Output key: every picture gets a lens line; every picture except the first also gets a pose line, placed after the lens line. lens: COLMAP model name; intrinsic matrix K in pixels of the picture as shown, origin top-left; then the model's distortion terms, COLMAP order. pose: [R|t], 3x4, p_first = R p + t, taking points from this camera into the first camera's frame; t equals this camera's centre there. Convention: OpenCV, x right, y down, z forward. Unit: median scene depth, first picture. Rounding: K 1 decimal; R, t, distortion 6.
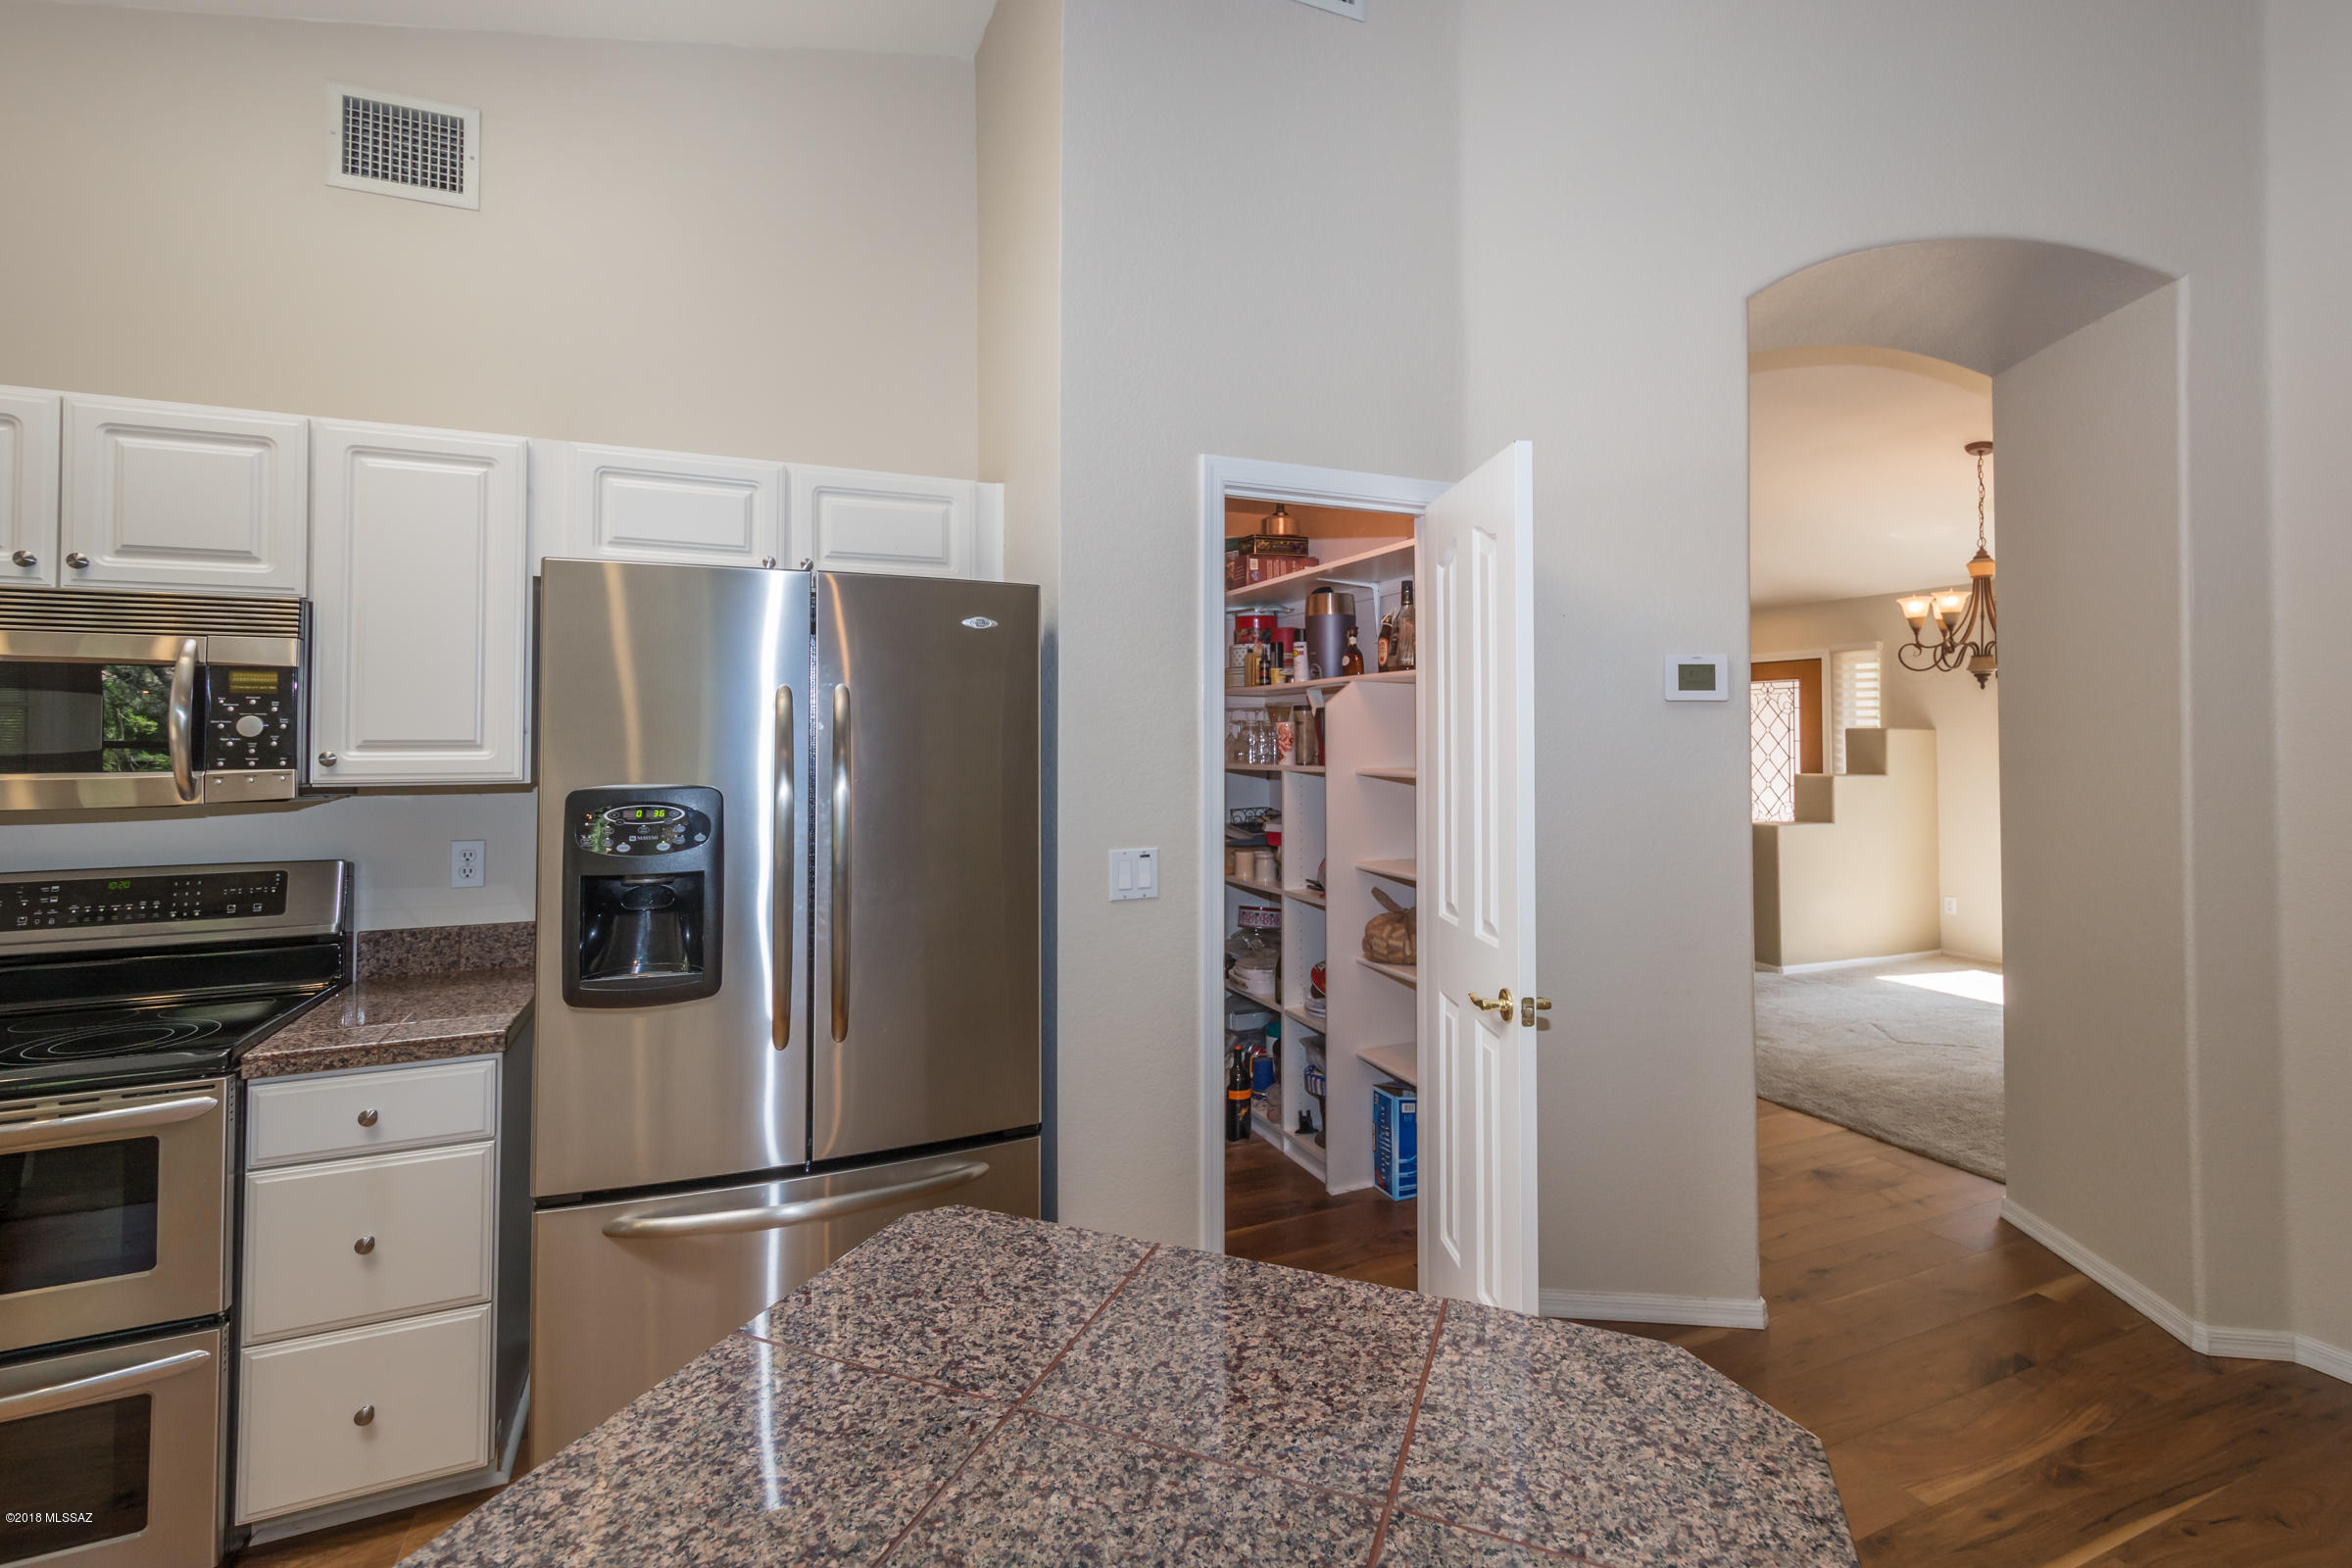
lens RADIAL K [[1034.0, 0, 1183.1], [0, 1034.0, 712.7], [0, 0, 1]] dist [-0.000662, -0.000403]
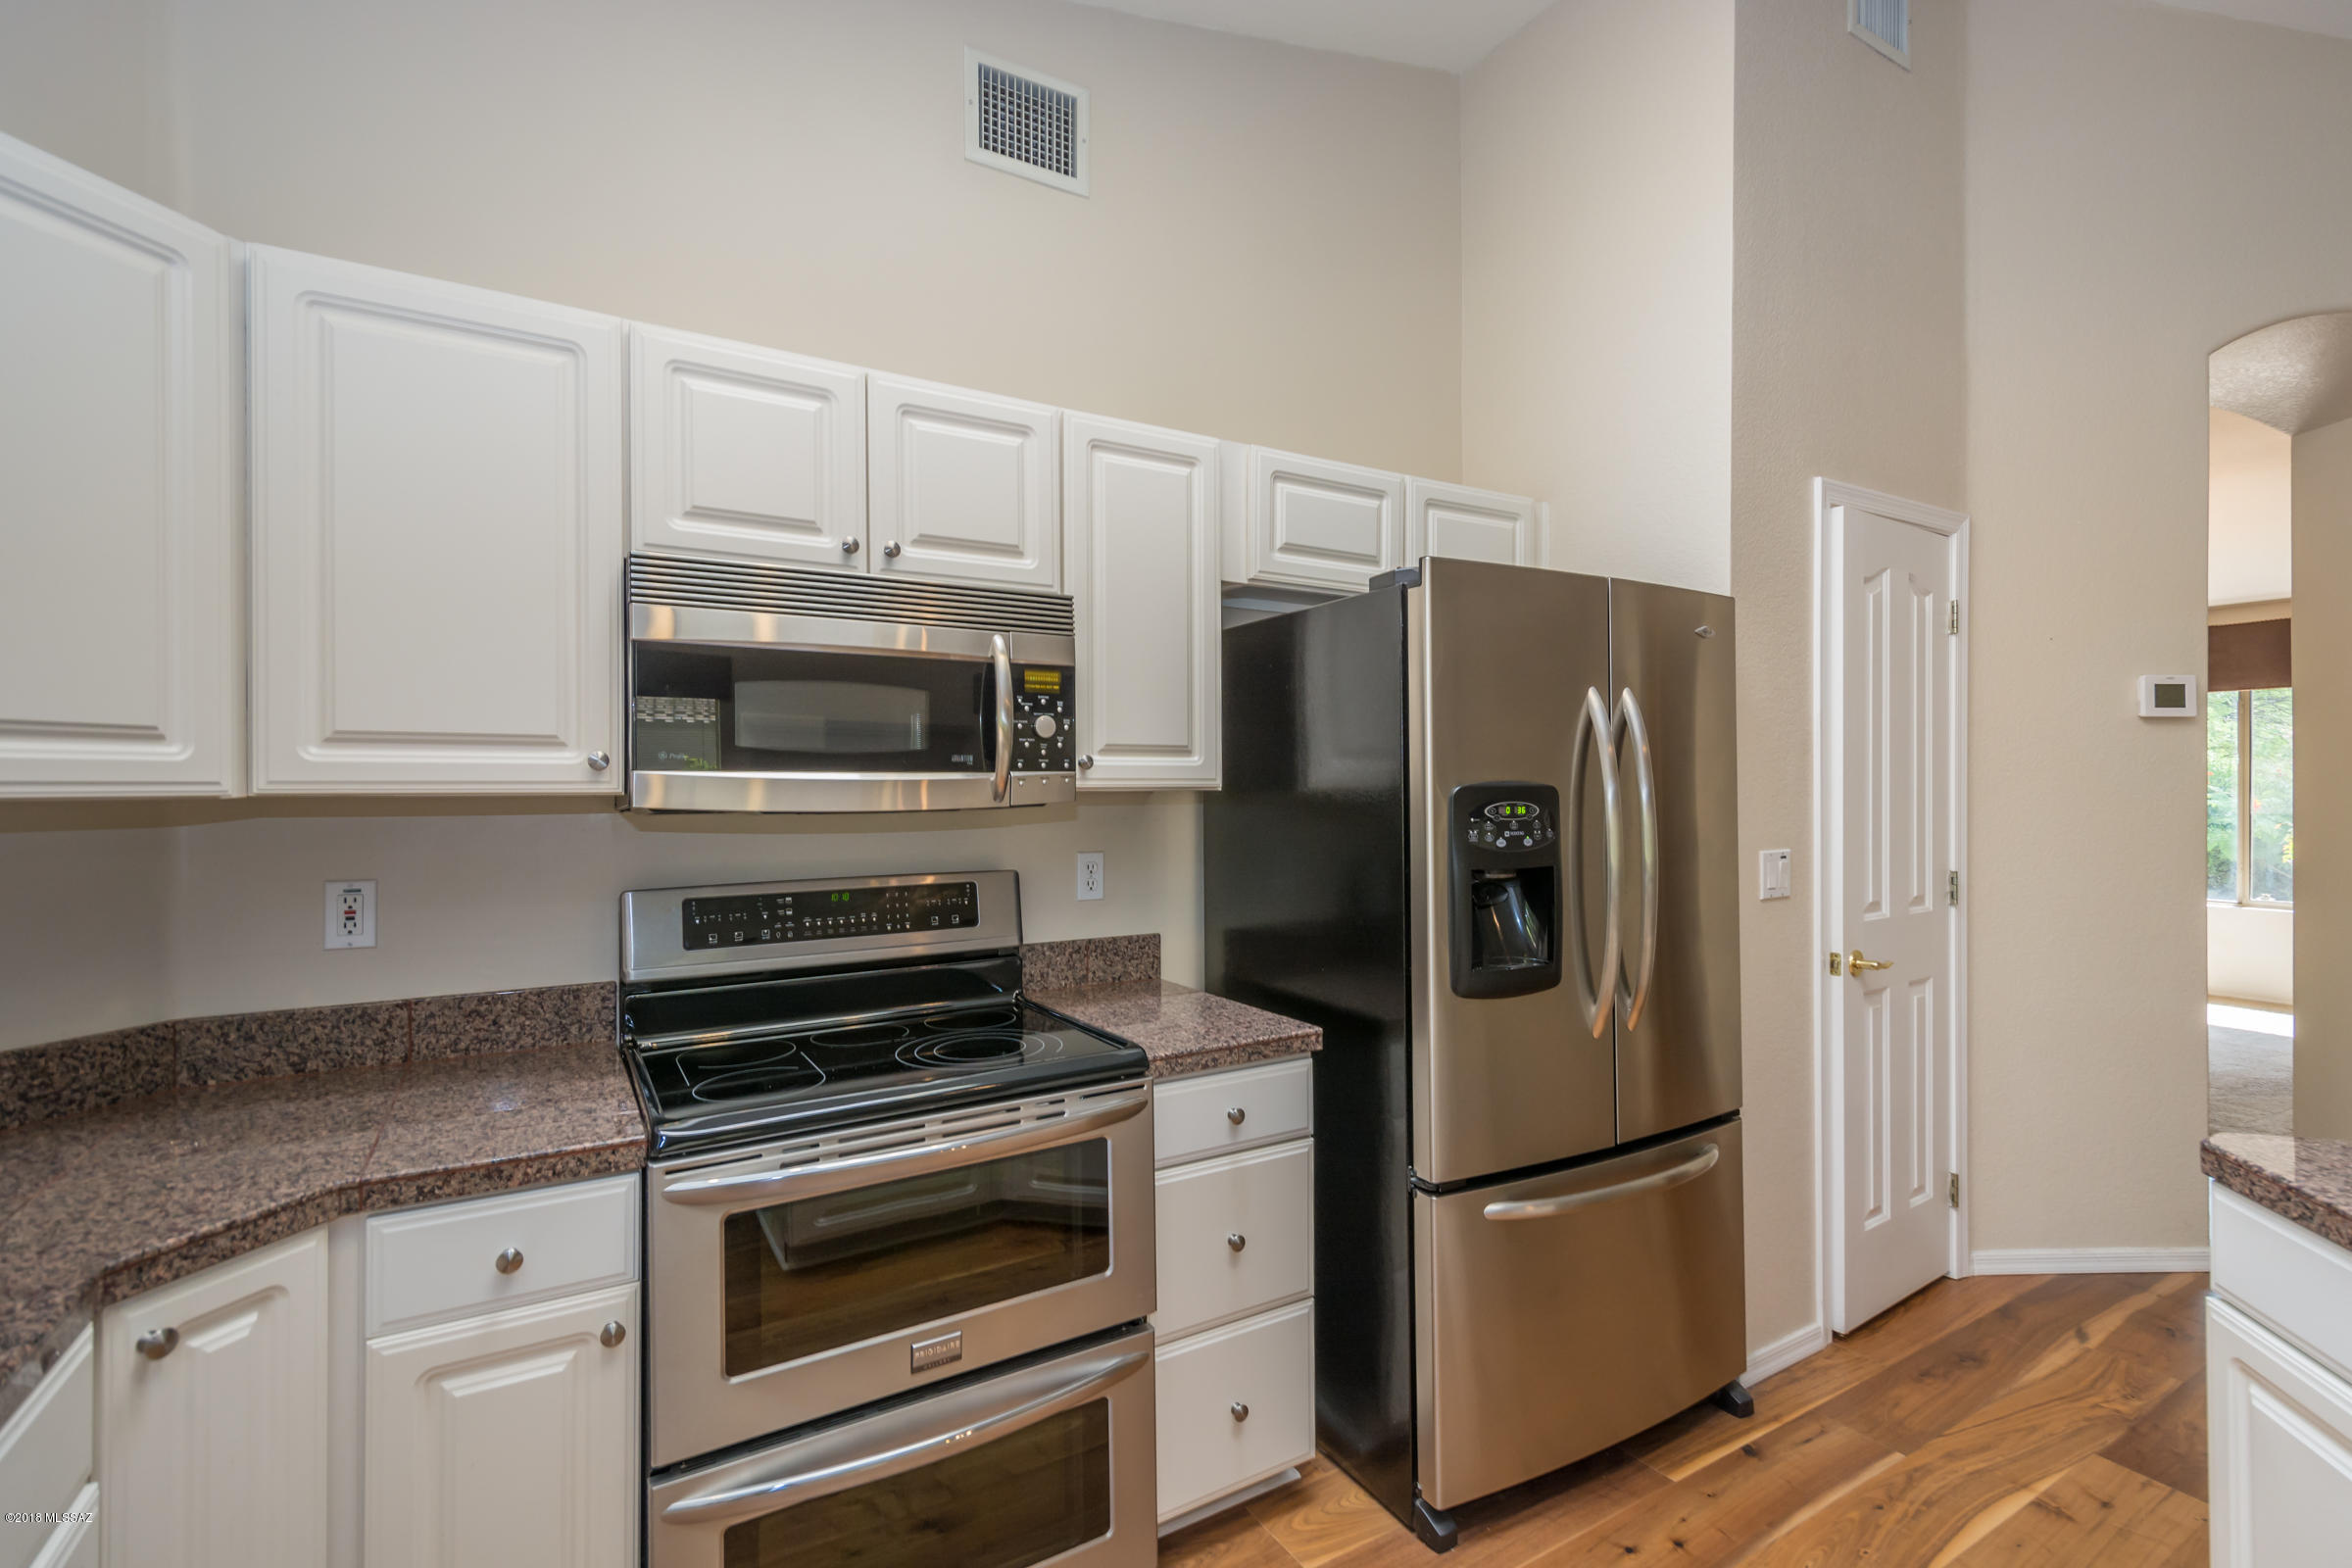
lens RADIAL K [[1061.6, 0, 1176.0], [0, 1061.6, 784.0], [0, 0, 1]] dist [0.003924, -0.000375]
pose [[0.992217, -0.002632, 0.124489, -0.742876], [-0.000398, 0.999704, 0.024311, 0.035102], [-0.124516, -0.024172, 0.991923, -0.002155]]
